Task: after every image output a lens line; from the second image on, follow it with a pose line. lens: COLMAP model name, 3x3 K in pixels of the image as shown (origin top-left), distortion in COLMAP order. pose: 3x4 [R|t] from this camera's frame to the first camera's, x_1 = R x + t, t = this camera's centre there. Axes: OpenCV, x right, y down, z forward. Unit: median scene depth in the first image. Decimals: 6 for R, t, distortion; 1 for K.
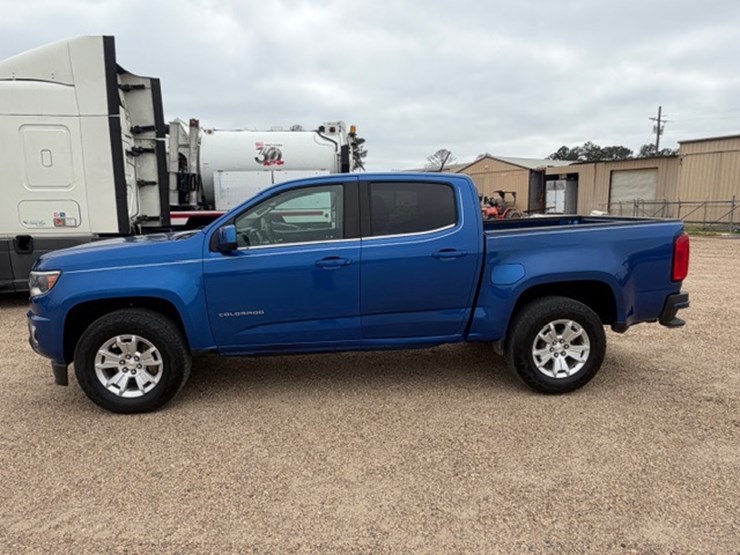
lens RADIAL K [[487.7, 0, 367.2], [0, 487.7, 279.5], [0, 0, 1]] dist [-0.002807, 0.003522]
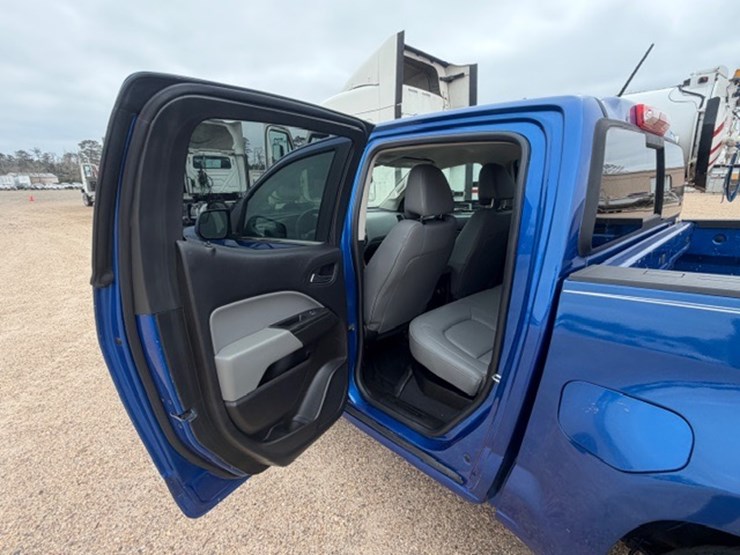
lens RADIAL K [[363.3, 0, 369.4], [0, 363.3, 275.4], [0, 0, 1]] dist [0.001818, -0.002194]
pose [[0.610870, 0.190997, -0.768348, 0.146731], [-0.111216, 0.981544, 0.155572, -0.049183], [0.783881, -0.009582, 0.620837, 0.318322]]
